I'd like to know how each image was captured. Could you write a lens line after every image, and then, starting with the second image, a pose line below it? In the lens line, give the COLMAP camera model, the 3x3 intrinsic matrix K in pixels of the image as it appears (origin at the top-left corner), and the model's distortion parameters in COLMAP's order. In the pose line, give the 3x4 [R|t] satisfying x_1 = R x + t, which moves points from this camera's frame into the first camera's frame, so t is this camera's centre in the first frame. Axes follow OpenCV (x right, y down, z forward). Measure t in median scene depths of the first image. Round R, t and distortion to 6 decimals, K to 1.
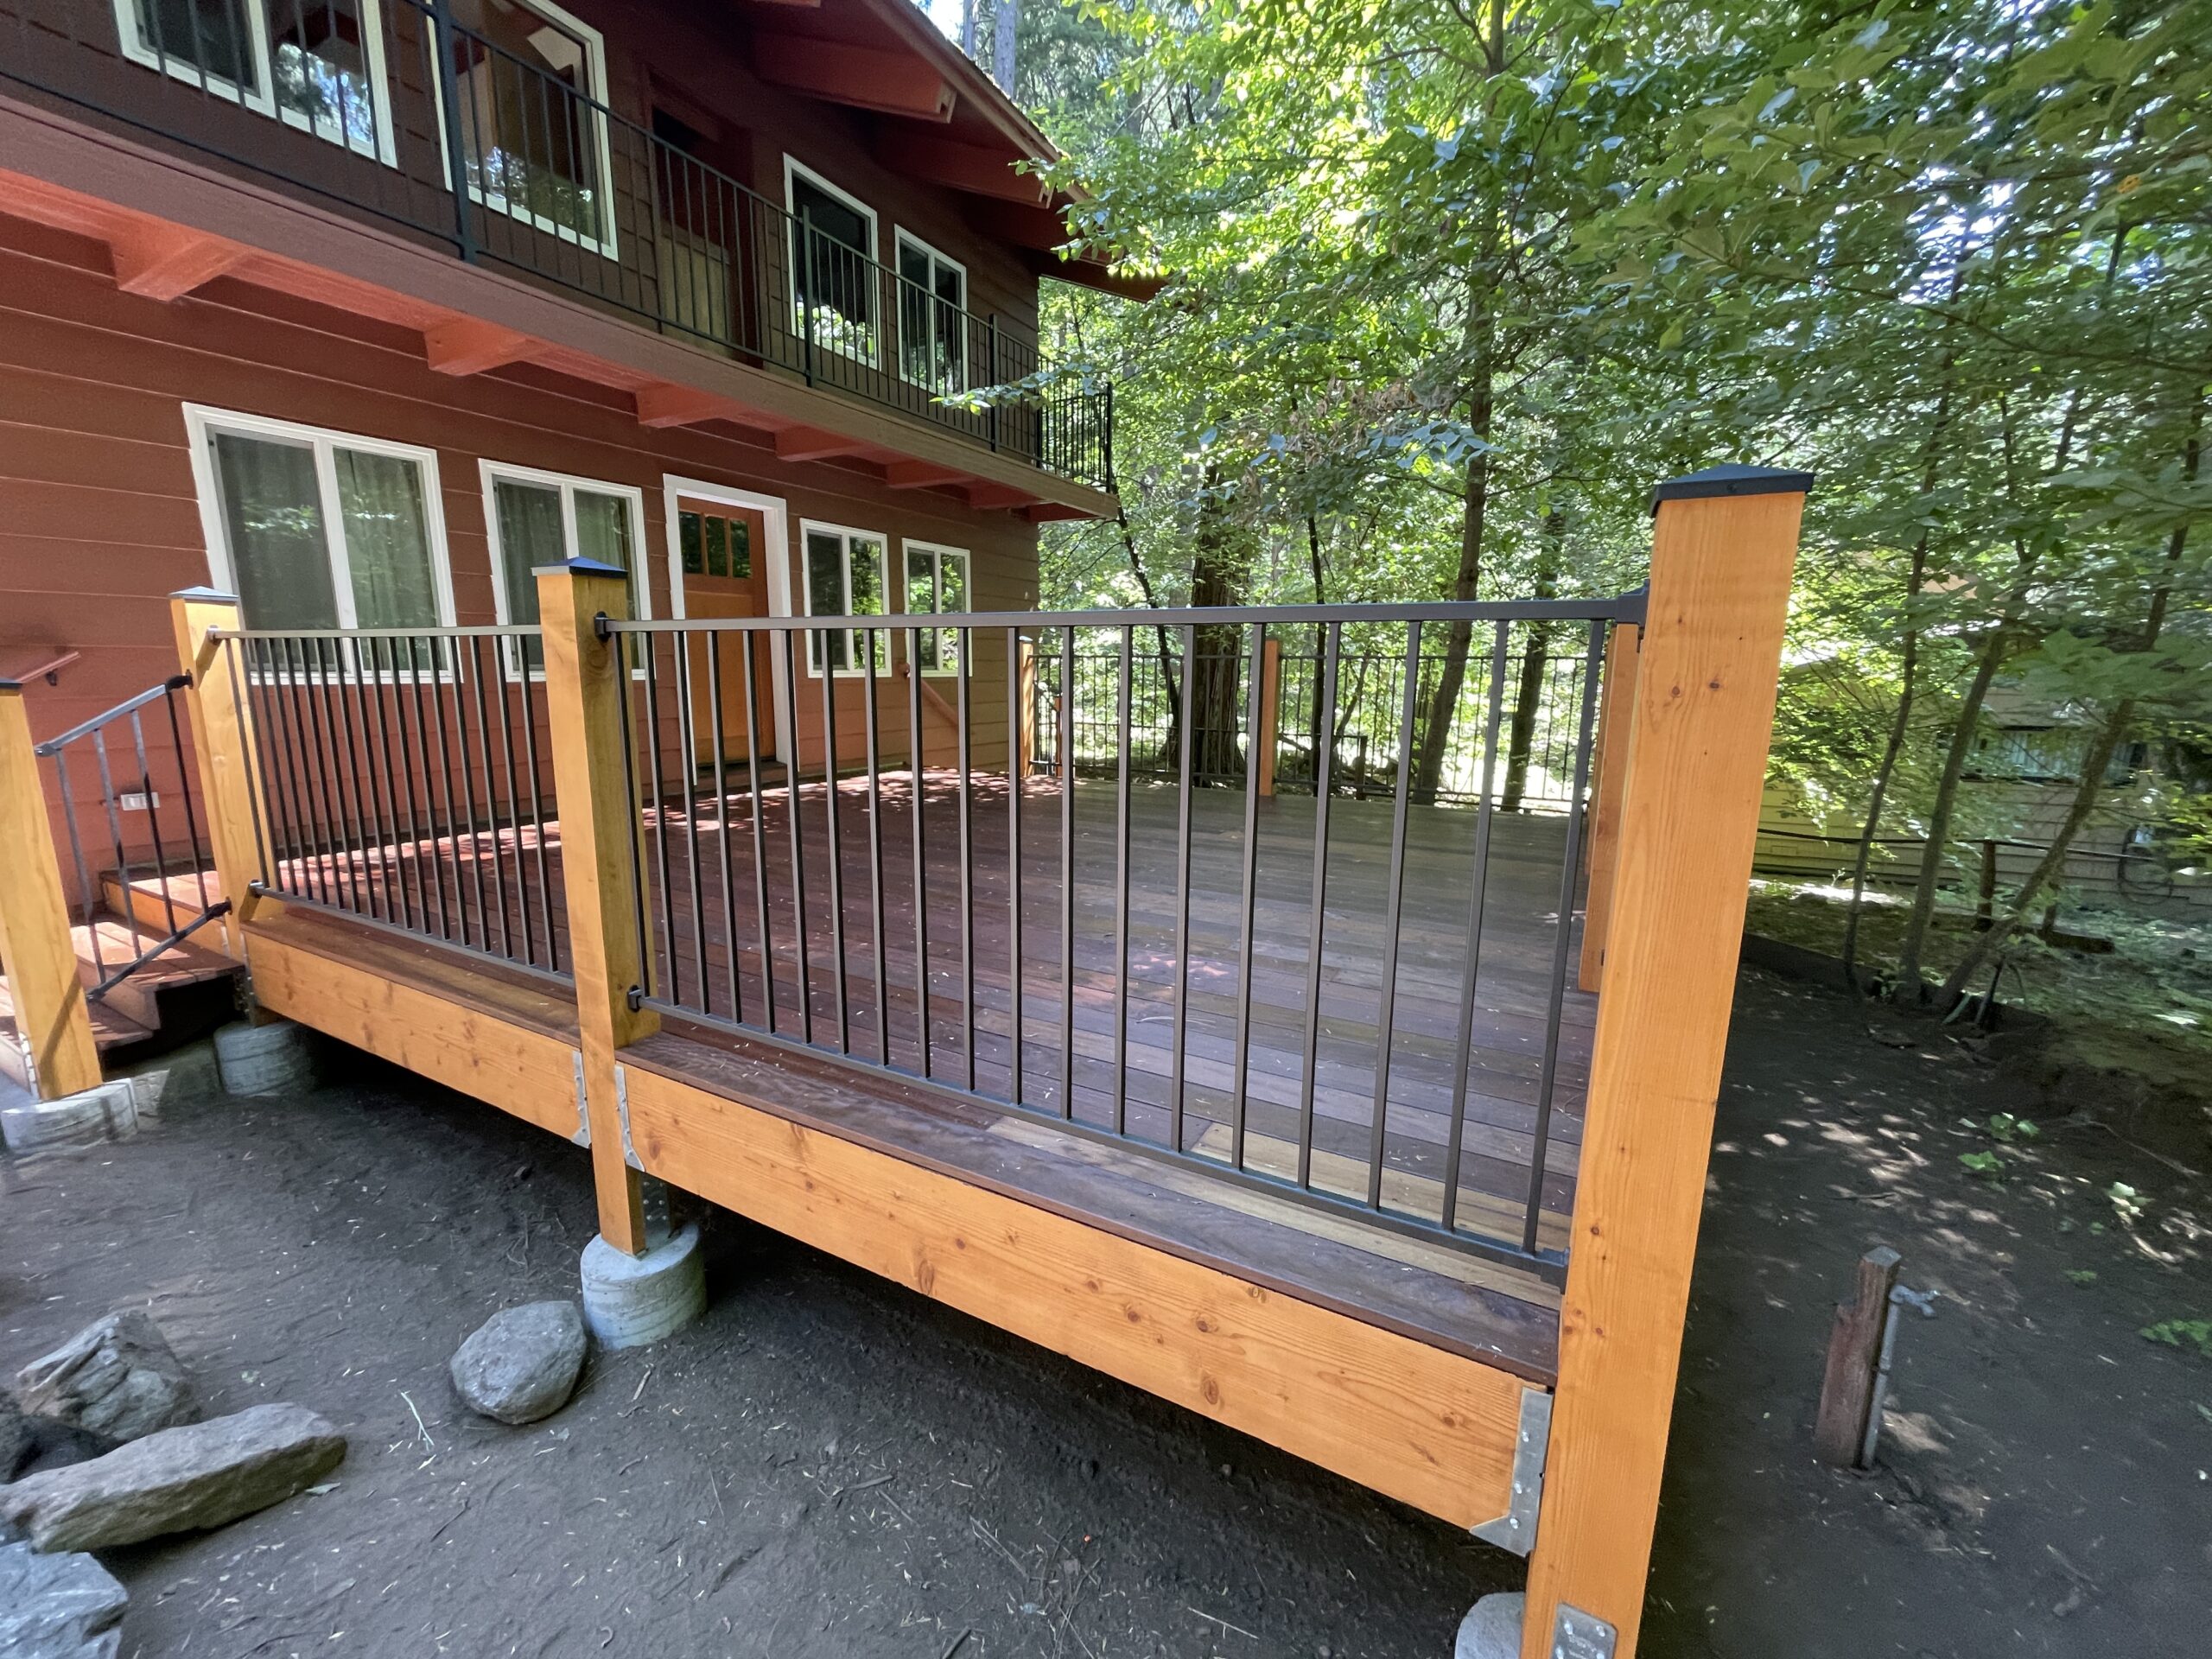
lens RADIAL K [[890.9, 0, 1095.5], [0, 890.9, 832.9], [0, 0, 1]] dist [0.002506, -0.000454]
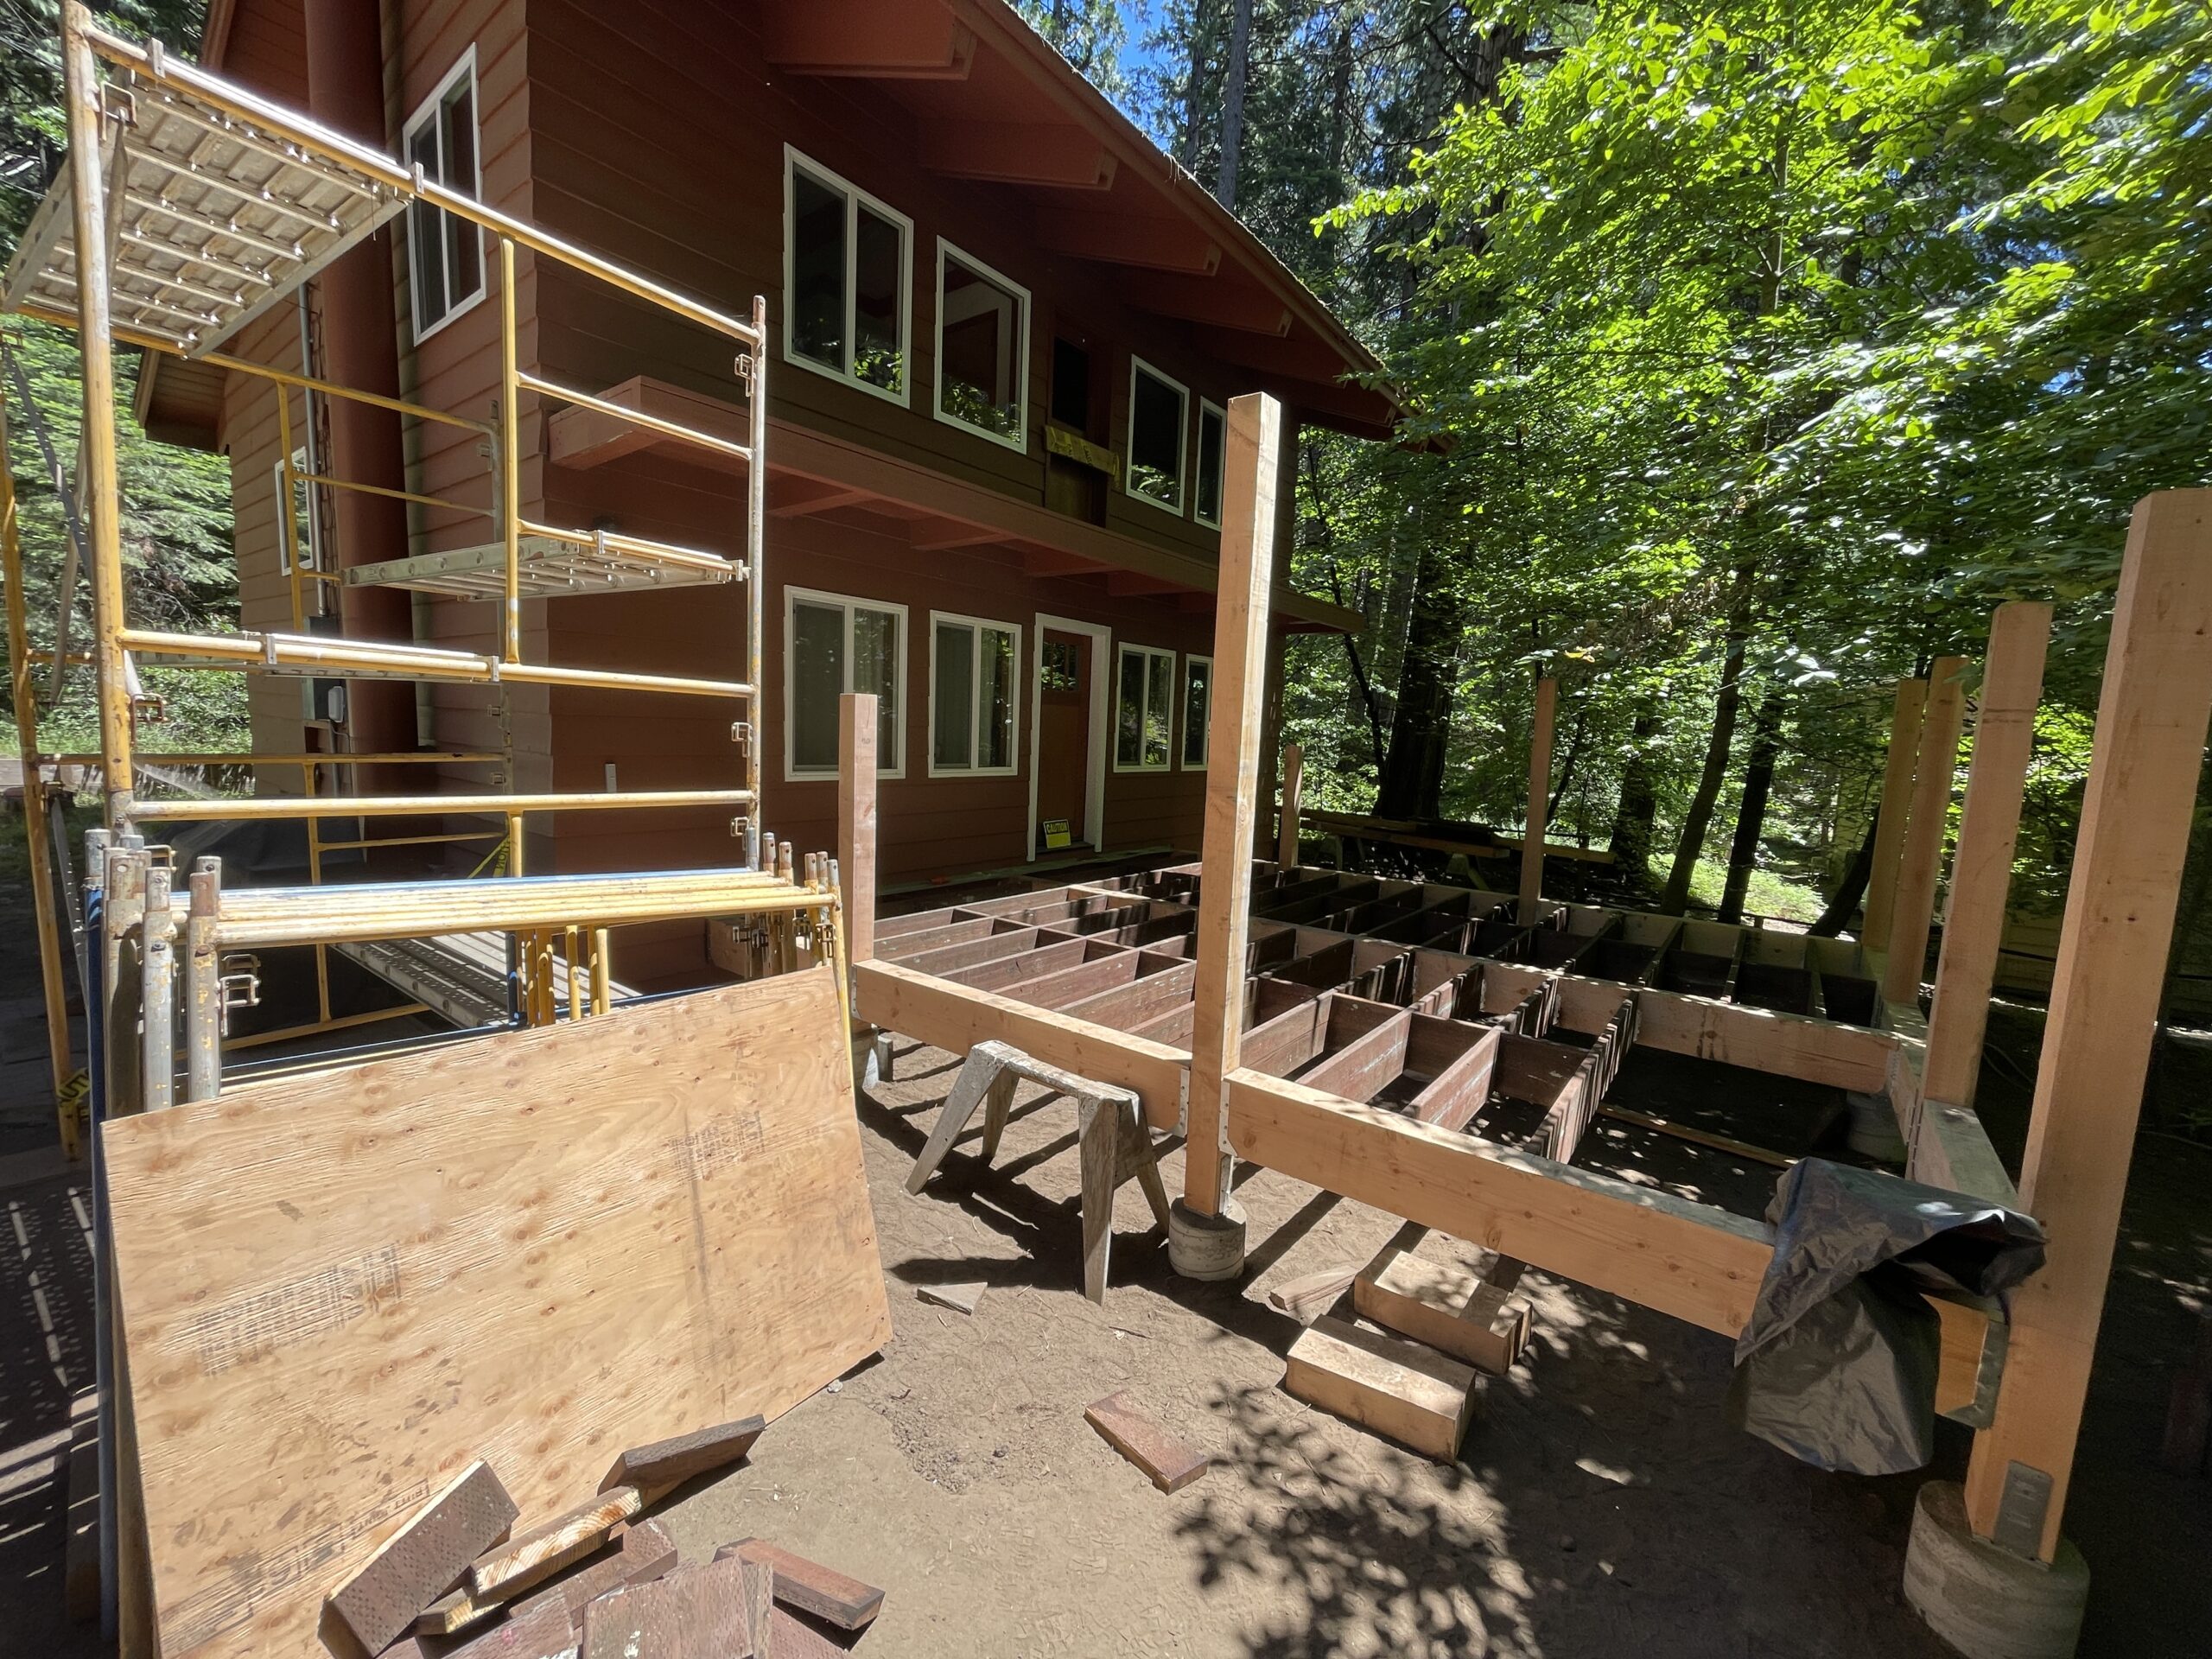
lens RADIAL K [[890.9, 0, 1097.4], [0, 890.9, 830.7], [0, 0, 1]] dist [0.002506, -0.000454]
pose [[0.985412, 0.050021, -0.162666, -0.226489], [-0.062650, 0.995329, -0.073455, -0.014377], [0.158232, 0.082574, 0.983943, -0.237418]]
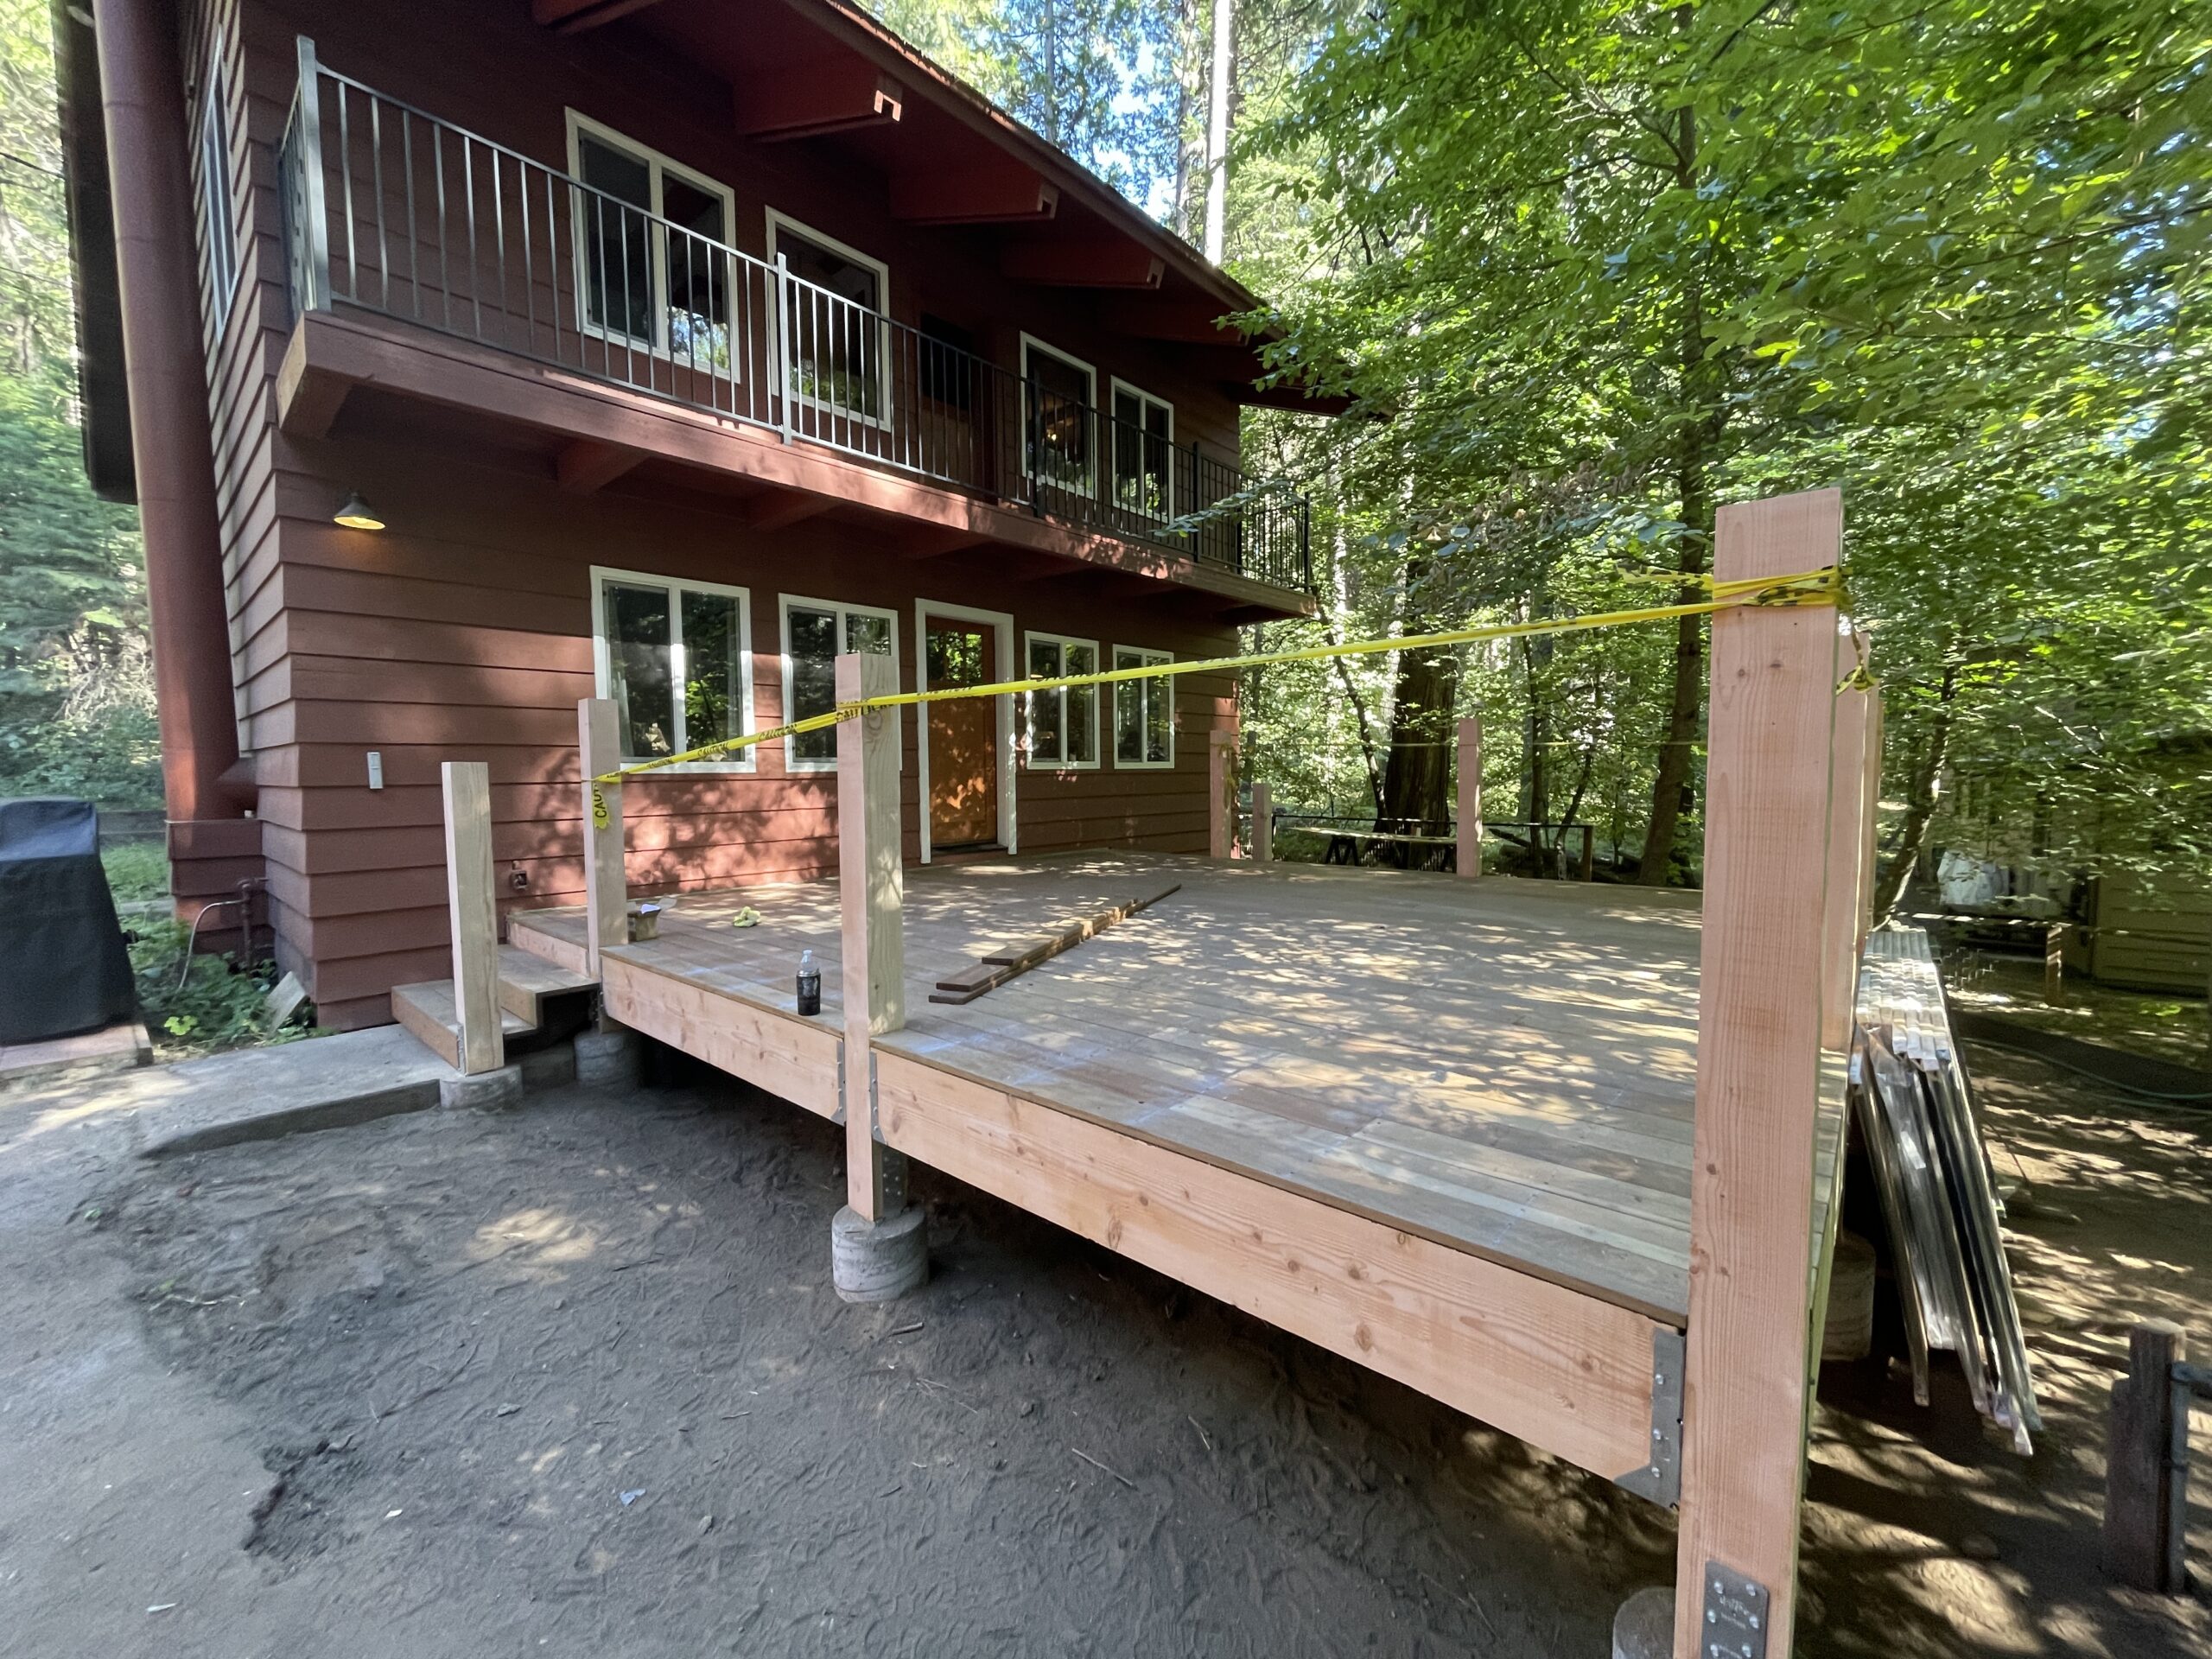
lens RADIAL K [[890.9, 0, 1085.2], [0, 890.9, 826.6], [0, 0, 1]] dist [0.002506, -0.000454]
pose [[0.971760, -0.002676, -0.235957, 0.015929], [-0.025536, 0.992871, -0.116427, 0.038270], [0.234586, 0.119165, 0.964764, -0.062505]]
